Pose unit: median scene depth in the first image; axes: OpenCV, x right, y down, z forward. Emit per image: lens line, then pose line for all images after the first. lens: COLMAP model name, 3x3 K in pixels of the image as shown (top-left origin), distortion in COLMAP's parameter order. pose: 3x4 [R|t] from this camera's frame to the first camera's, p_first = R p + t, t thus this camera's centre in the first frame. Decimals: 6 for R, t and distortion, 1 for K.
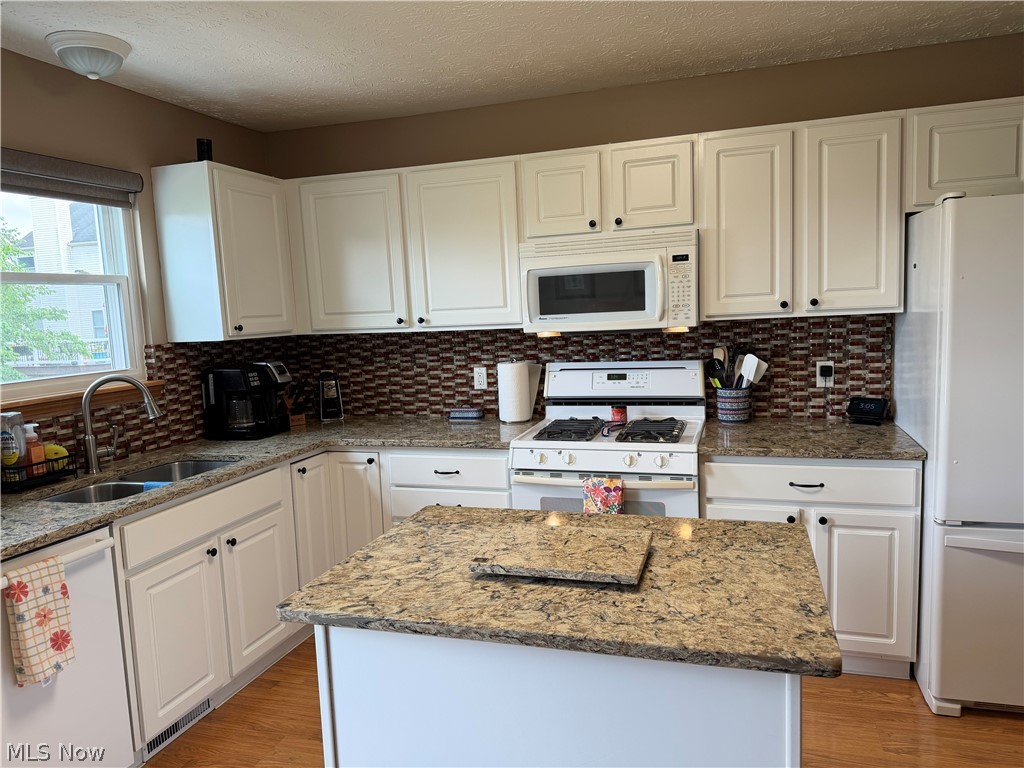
lens RADIAL K [[711.3, 0, 514.6], [0, 711.3, 388.4], [0, 0, 1]] dist [0.139216, -0.207423]
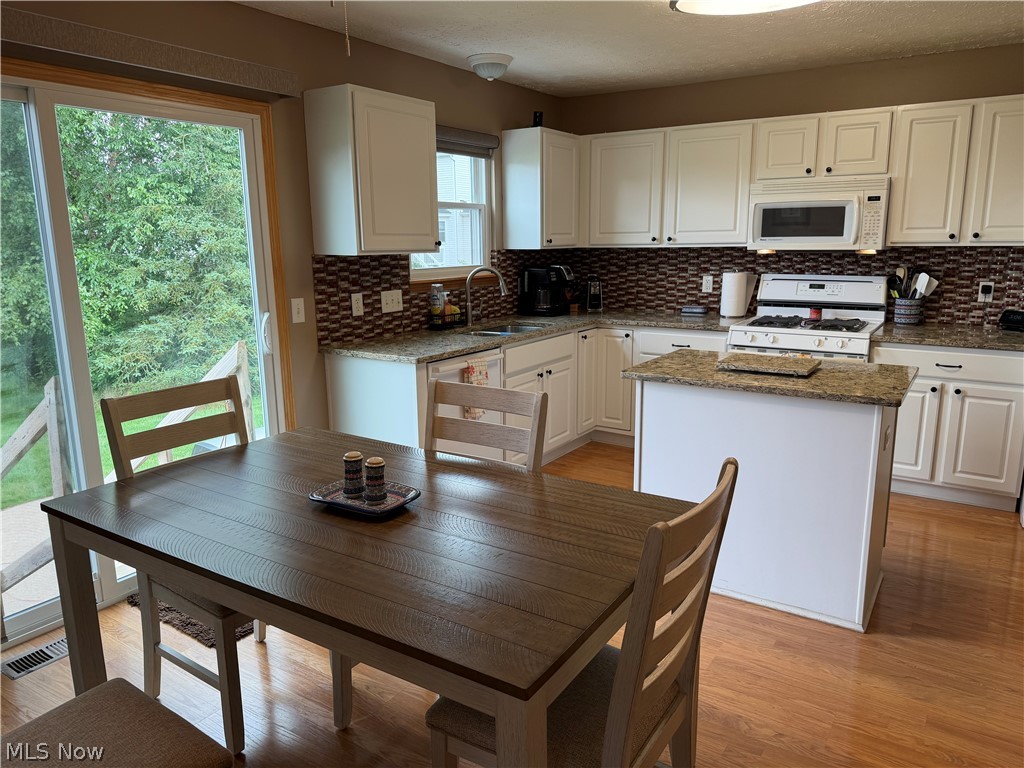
lens RADIAL K [[720.9, 0, 512.0], [0, 720.9, 384.0], [0, 0, 1]] dist [0.078766, -0.130435]
pose [[0.963041, 0.086819, -0.254979, -0.045623], [-0.061926, 0.992637, 0.104096, 0.063287], [0.262139, -0.084459, 0.961327, -0.514695]]
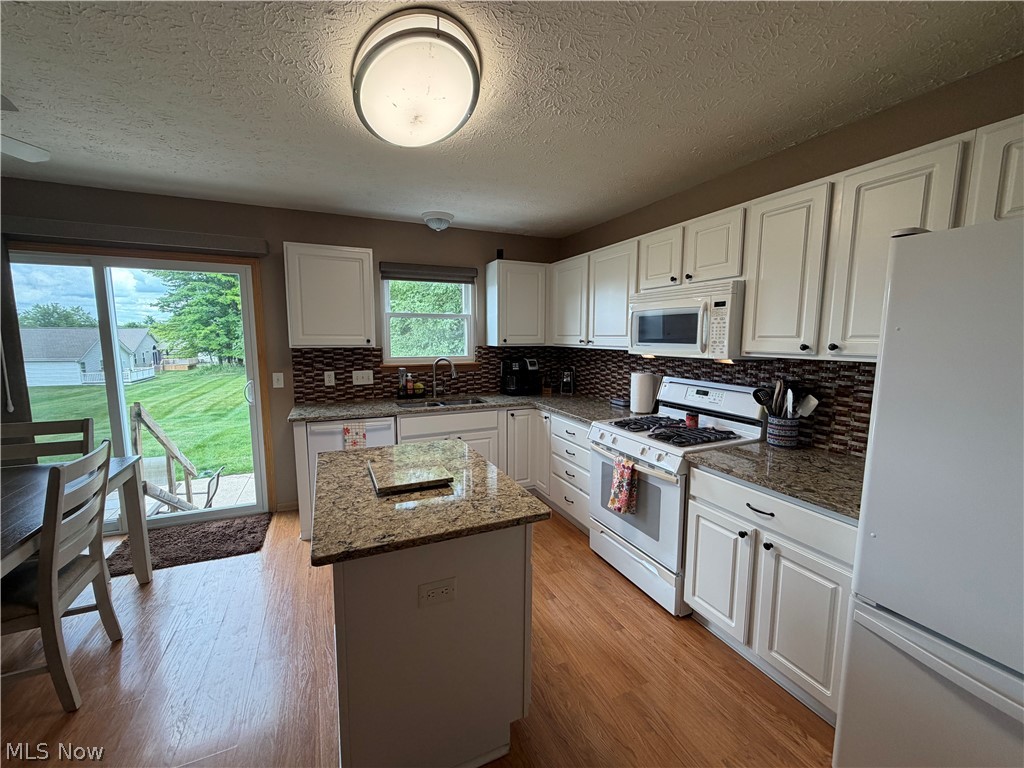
lens RADIAL K [[405.0, 0, 508.0], [0, 405.0, 385.0], [0, 0, 1]] dist [-0.000493, -0.000749]
pose [[0.661073, 0.137527, -0.737610, 0.499470], [-0.116393, 0.989955, 0.080261, -0.053418], [0.741239, 0.032794, 0.670440, 0.248992]]
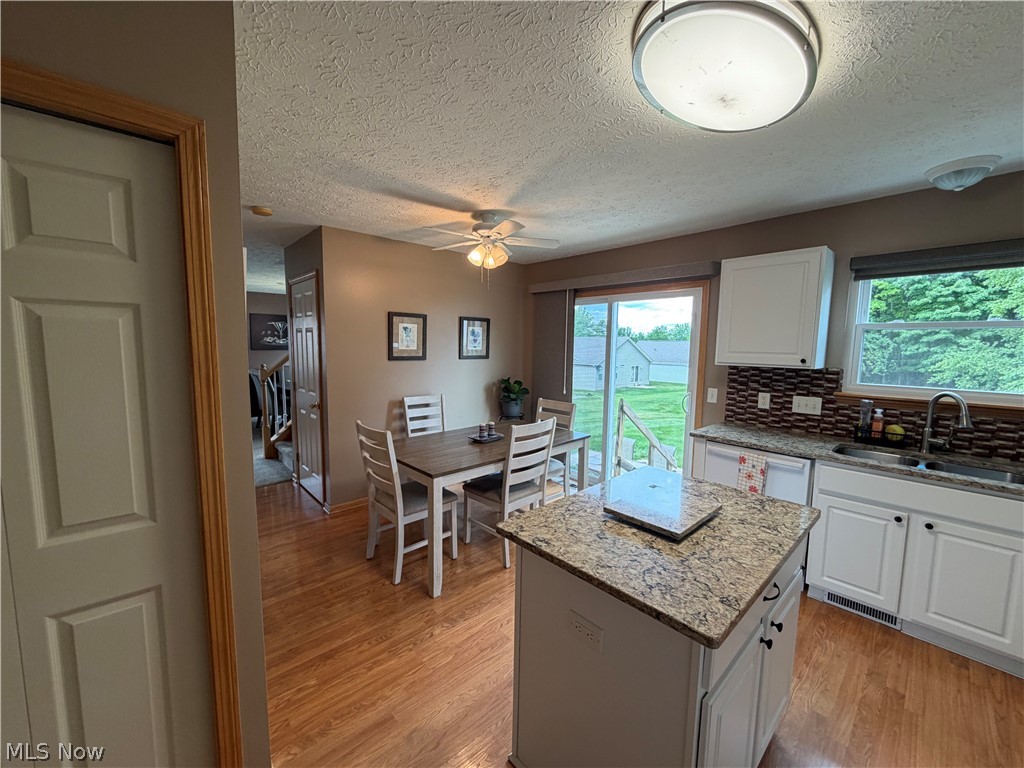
lens RADIAL K [[405.0, 0, 508.0], [0, 405.0, 385.0], [0, 0, 1]] dist [-0.000493, -0.000749]
pose [[-0.505553, 0.127521, -0.853320, 0.516981], [-0.084651, 0.976914, 0.196144, -0.103911], [0.858633, 0.171396, -0.483087, 0.559967]]
